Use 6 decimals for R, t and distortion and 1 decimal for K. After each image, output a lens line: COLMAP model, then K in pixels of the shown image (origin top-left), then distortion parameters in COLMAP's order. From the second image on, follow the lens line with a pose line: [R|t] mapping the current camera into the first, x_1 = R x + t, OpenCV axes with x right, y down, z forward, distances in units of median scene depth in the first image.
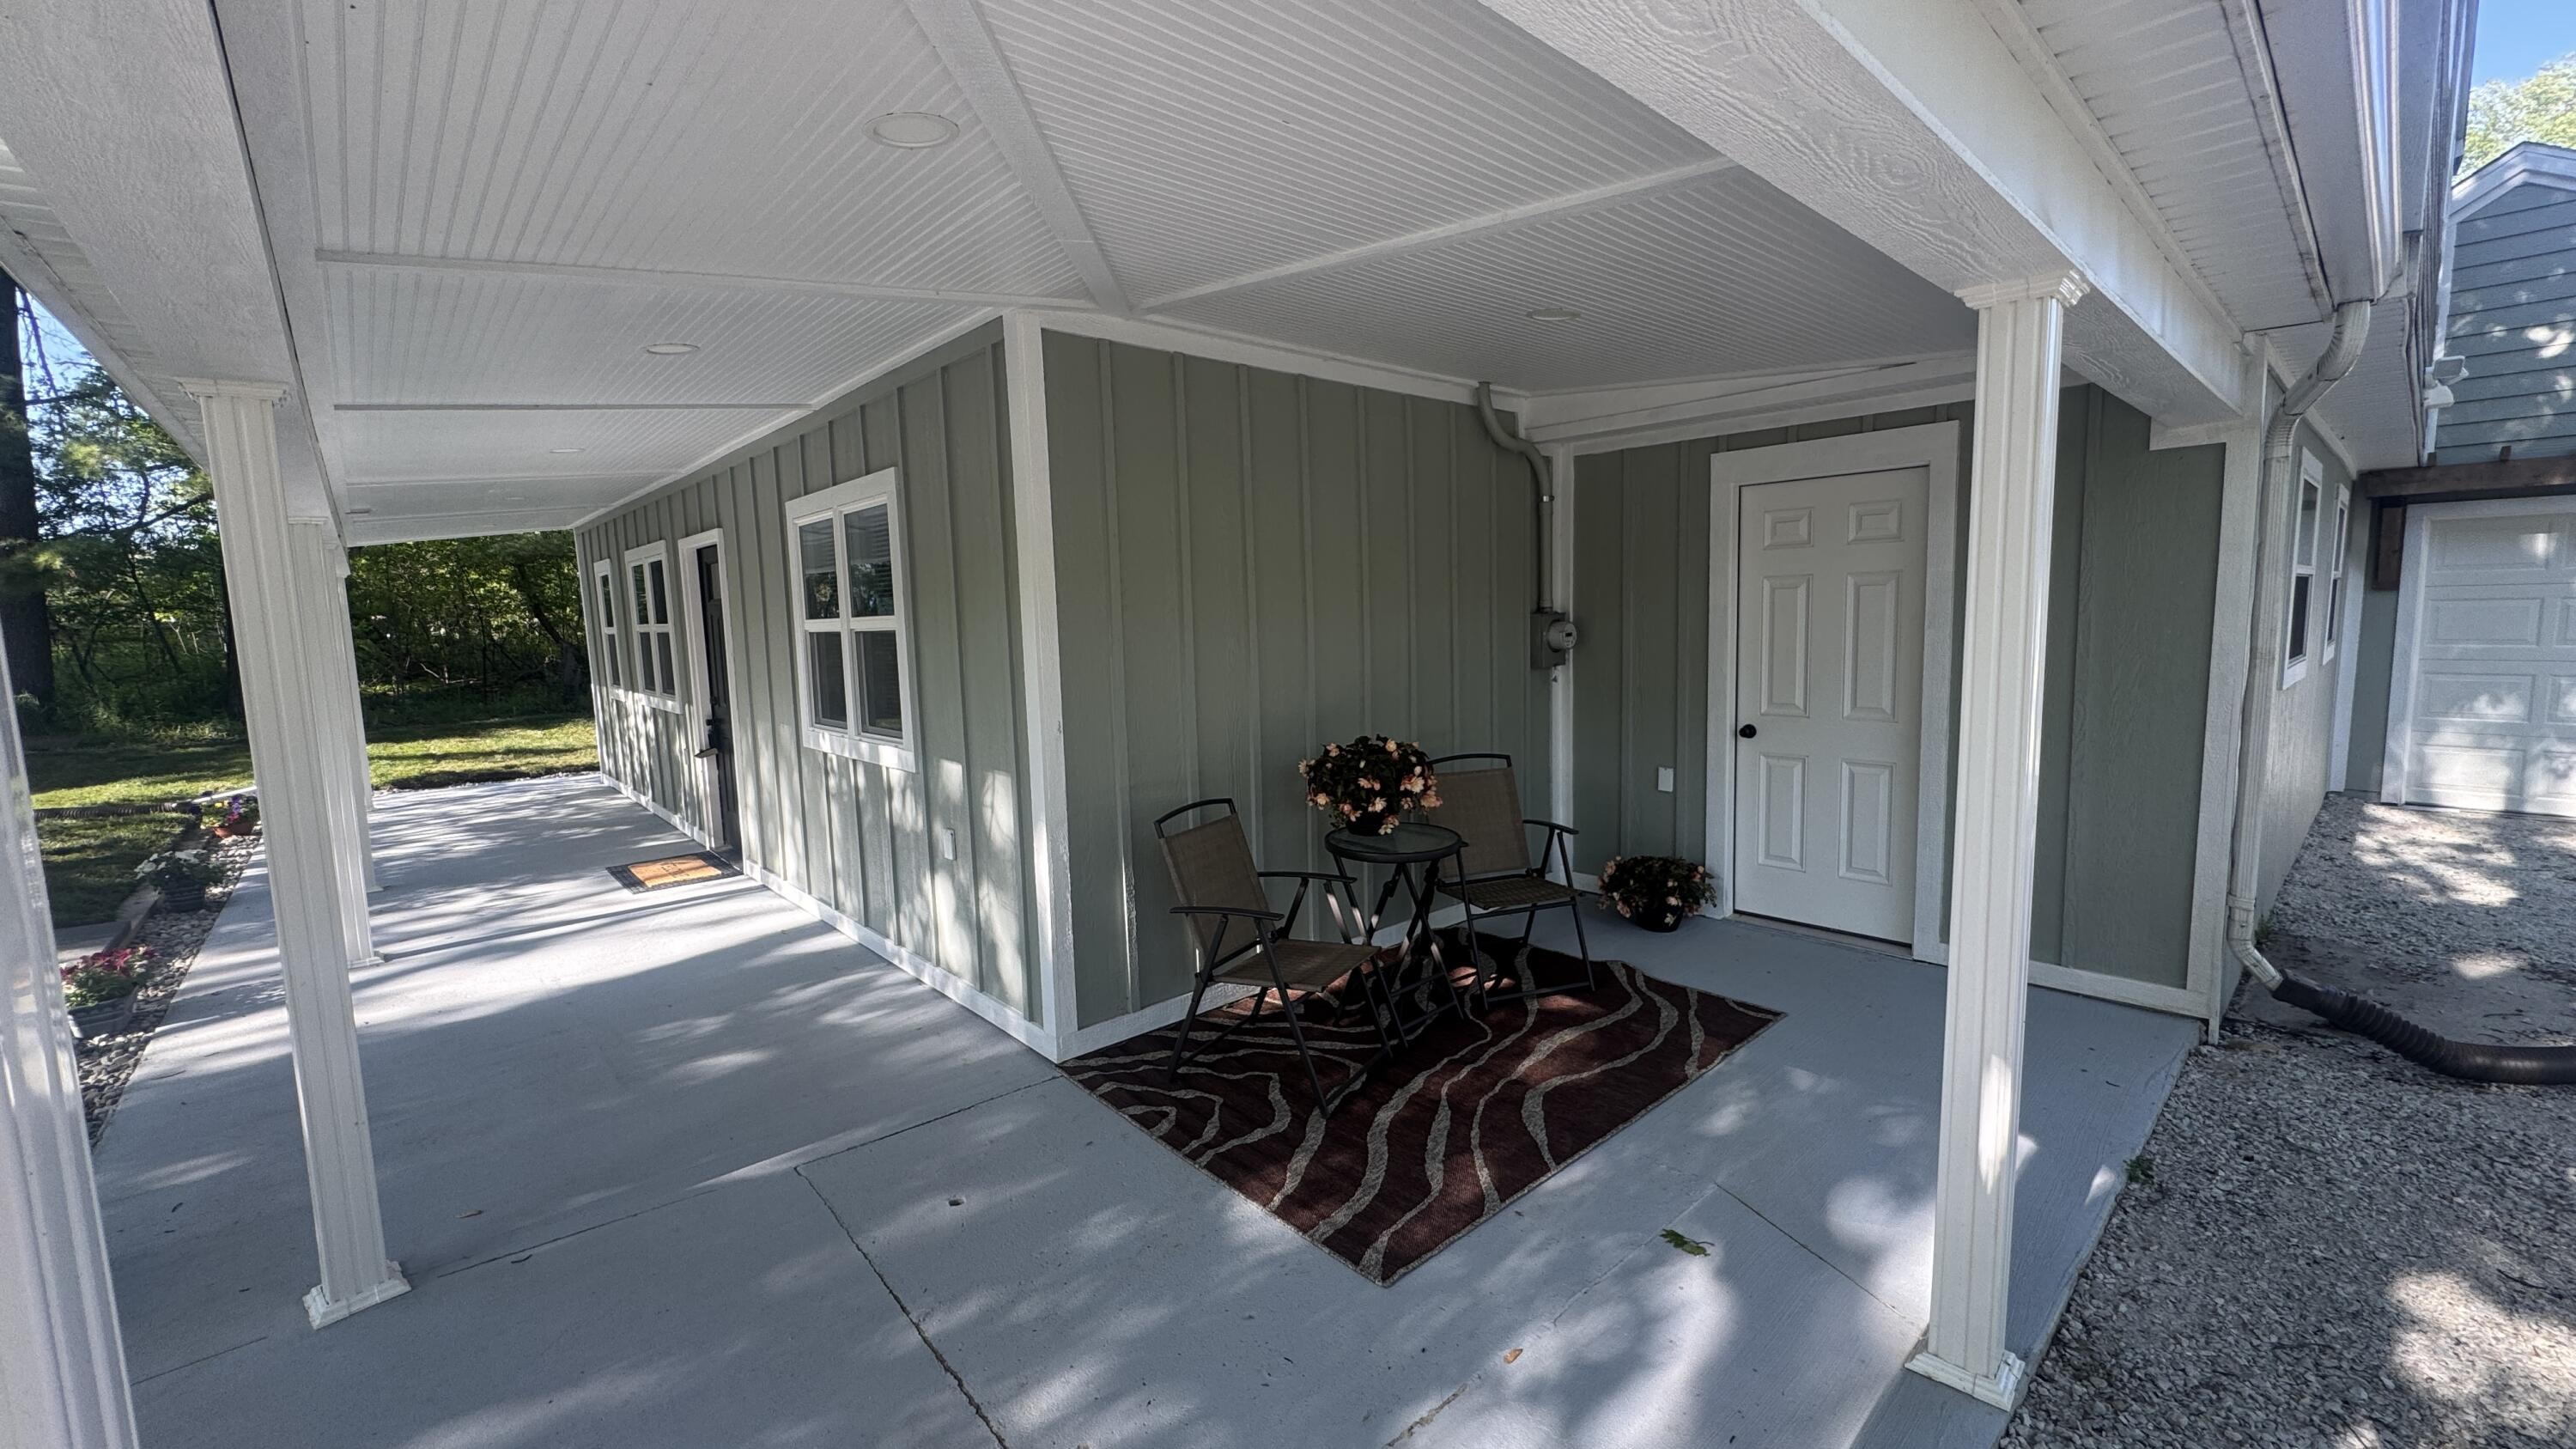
lens RADIAL K [[1022.7, 0, 1288.0], [0, 1022.7, 724.5], [0, 0, 1]] dist [-0.003189, -0.000194]
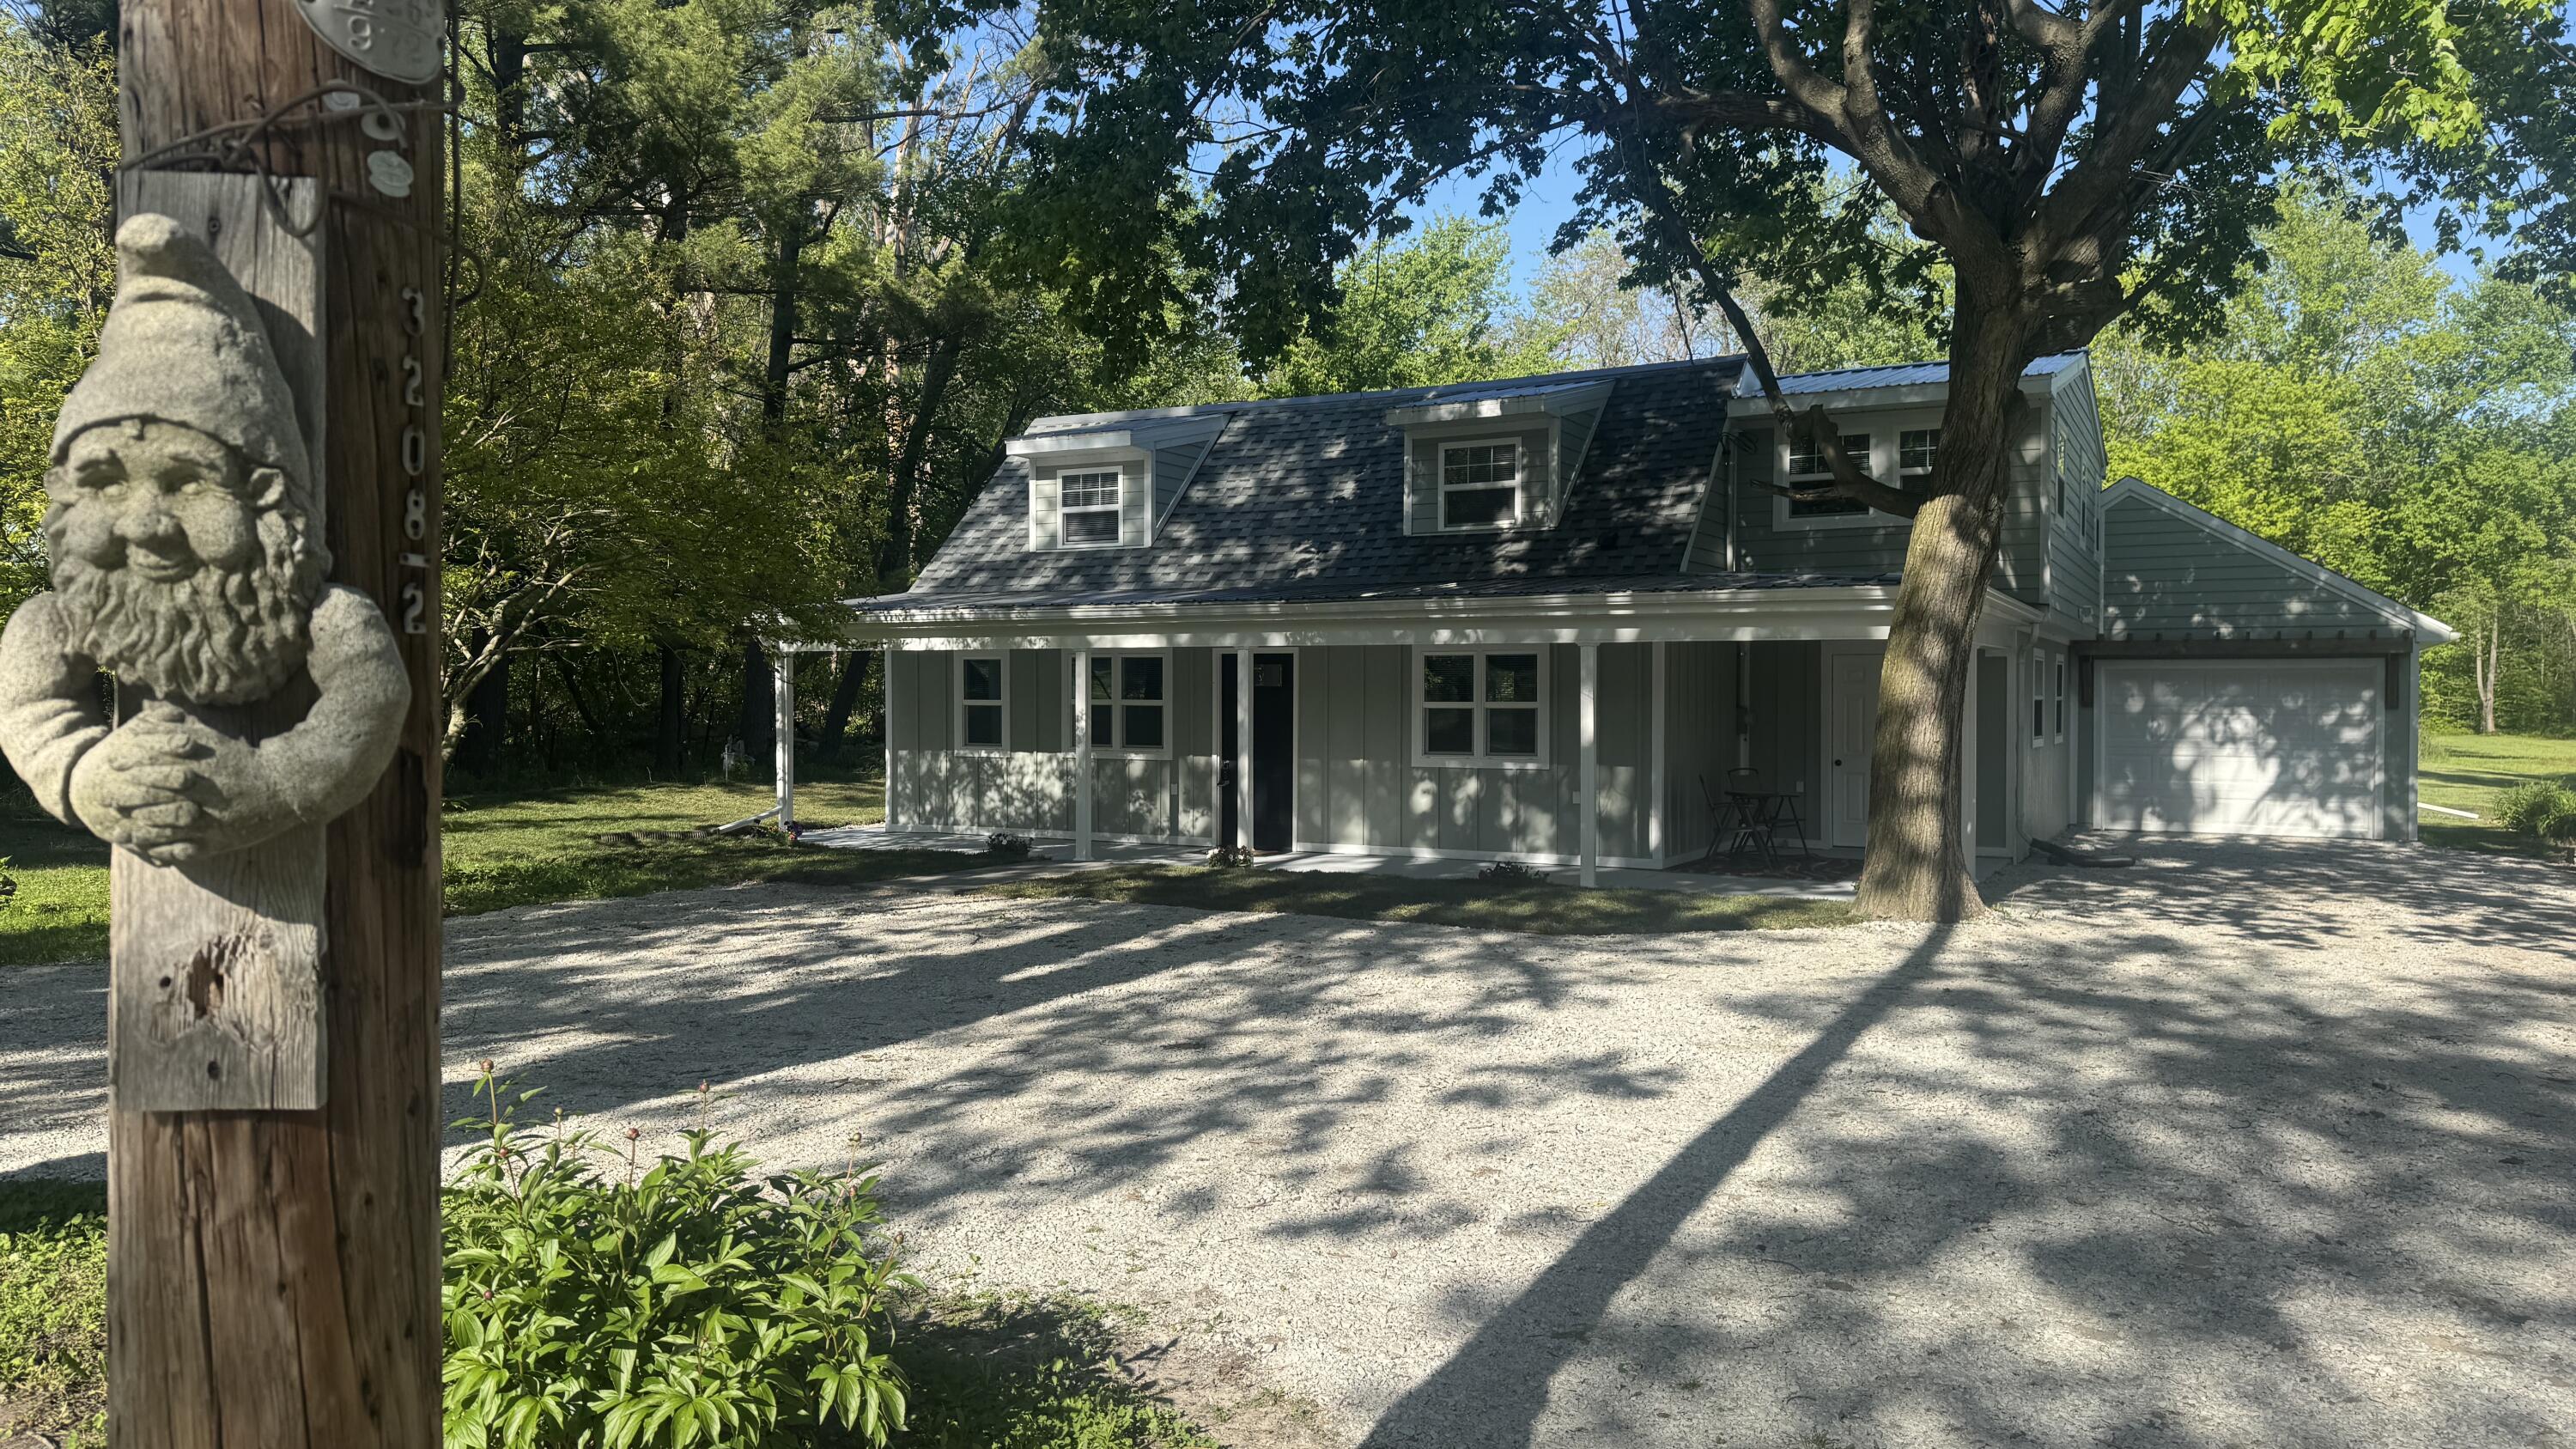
lens RADIAL K [[1660.4, 0, 1288.0], [0, 1660.4, 724.5], [0, 0, 1]] dist [-0.030163, -0.000824]
pose [[0.950739, 0.026129, 0.308888, -2.163011], [0.002626, 0.995727, -0.092313, 0.304260], [-0.309980, 0.088577, 0.946608, -2.450582]]
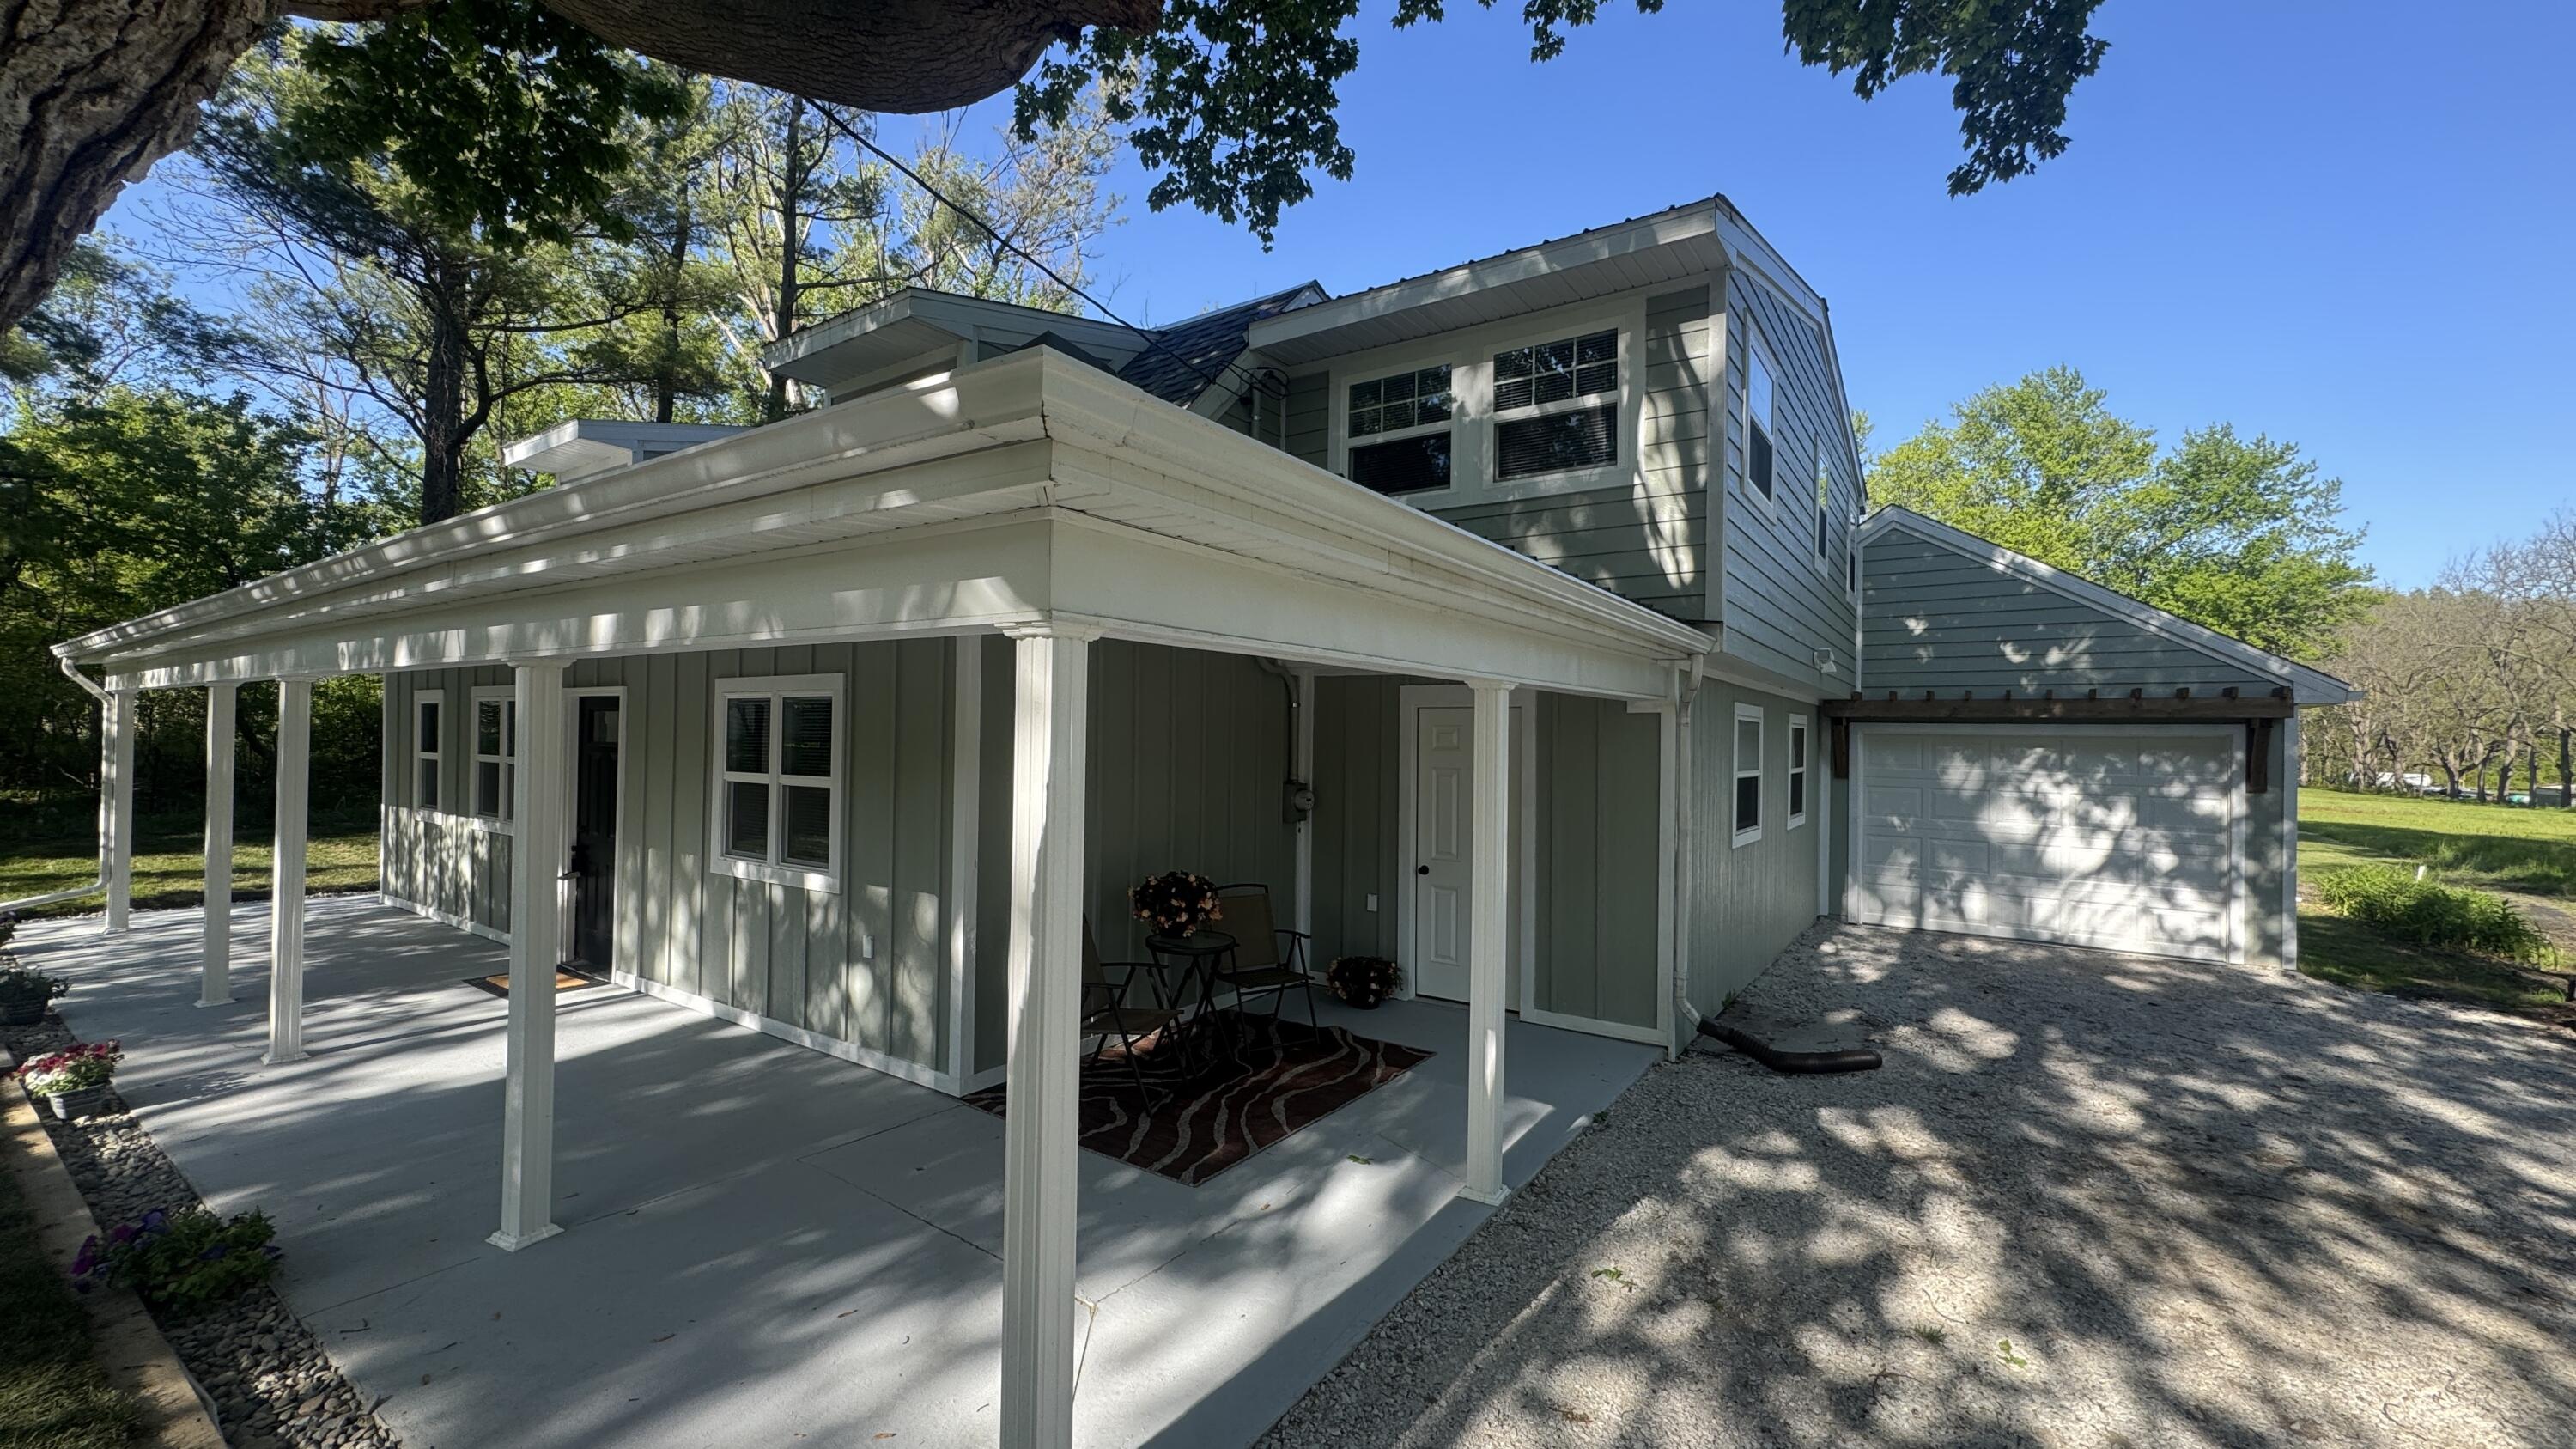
lens RADIAL K [[1022.7, 0, 1288.0], [0, 1022.7, 724.5], [0, 0, 1]] dist [-0.003189, -0.000194]
pose [[0.971976, 0.045398, 0.230656, -0.115118], [-0.016522, 0.991942, -0.125614, -0.016346], [-0.234499, 0.118283, 0.964893, -0.503085]]
